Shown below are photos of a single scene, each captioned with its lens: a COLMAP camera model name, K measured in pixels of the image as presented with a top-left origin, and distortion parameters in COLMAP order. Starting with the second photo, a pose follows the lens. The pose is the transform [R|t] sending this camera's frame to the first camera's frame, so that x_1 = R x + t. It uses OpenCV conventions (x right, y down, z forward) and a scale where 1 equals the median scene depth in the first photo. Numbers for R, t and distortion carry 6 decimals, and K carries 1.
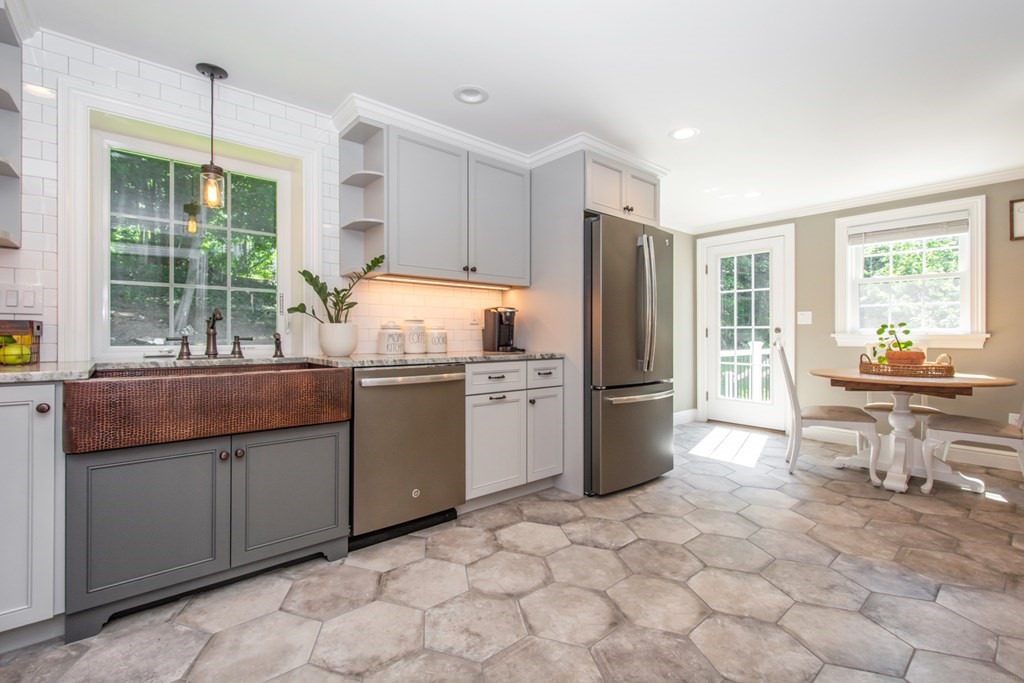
lens RADIAL K [[457.3, 0, 539.6], [0, 457.3, 330.9], [0, 0, 1]] dist [0.011871, -0.004551]
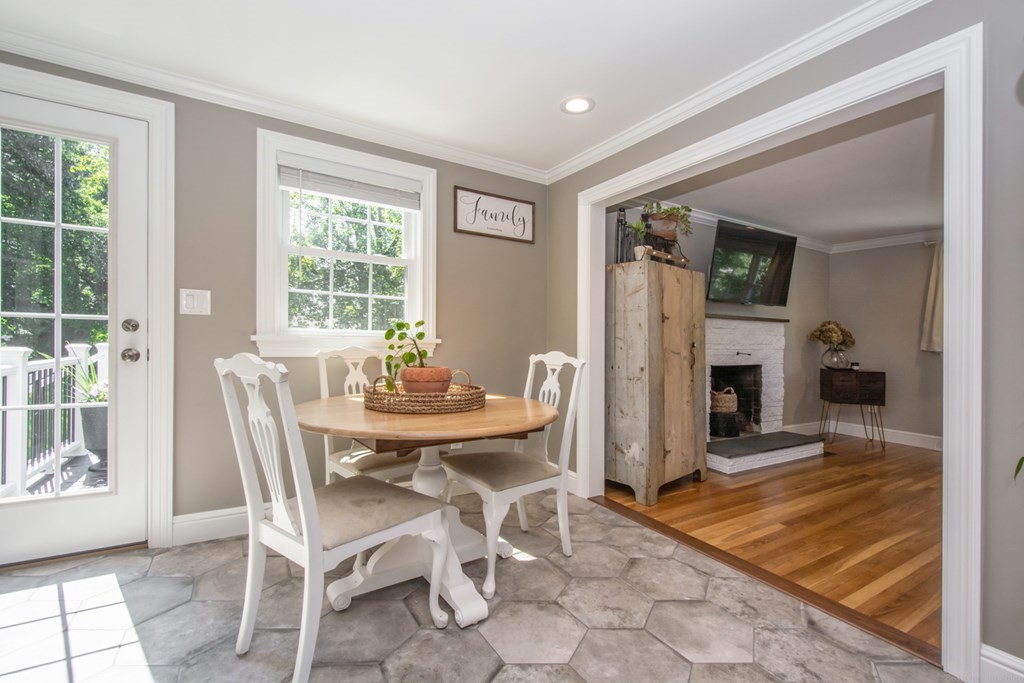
lens RADIAL K [[457.3, 0, 492.2], [0, 457.3, 342.6], [0, 0, 1]] dist [0.011871, -0.004551]
pose [[0.213071, 0.002507, 0.977034, 0.163698], [-0.028093, 0.999599, 0.003562, 0.005002], [-0.976633, -0.028207, 0.213056, 0.605844]]
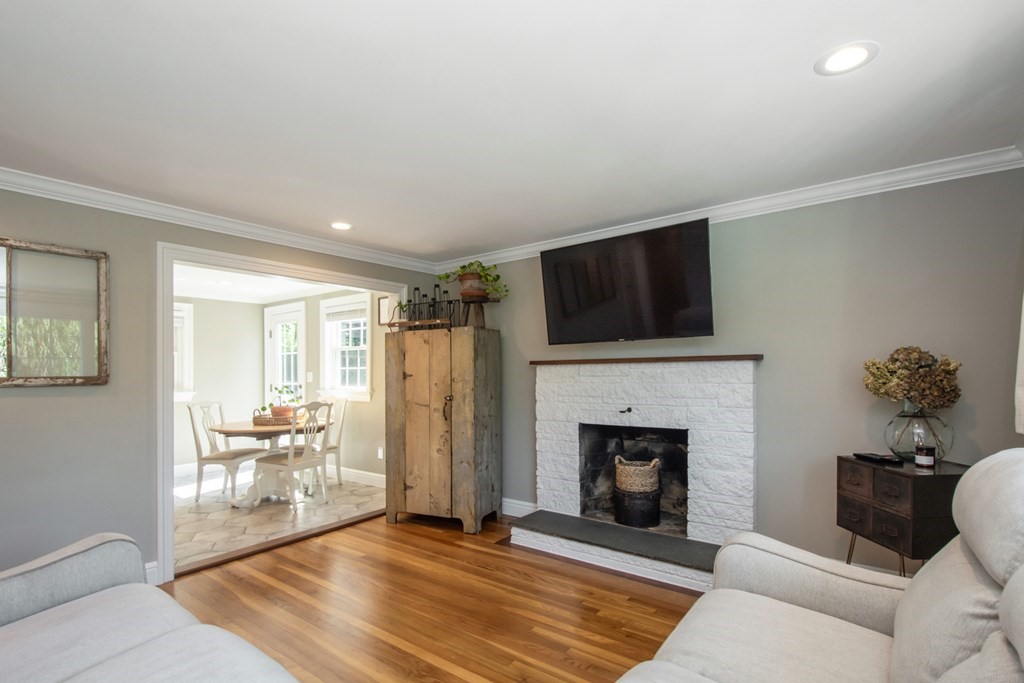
lens RADIAL K [[483.6, 0, 506.5], [0, 483.6, 374.5], [0, 0, 1]] dist [0.015204, -0.003260]
pose [[0.986881, -0.011619, 0.161031, 0.949722], [0.009757, 0.999876, 0.012345, -0.049603], [-0.161155, -0.010612, 0.986872, -0.429650]]
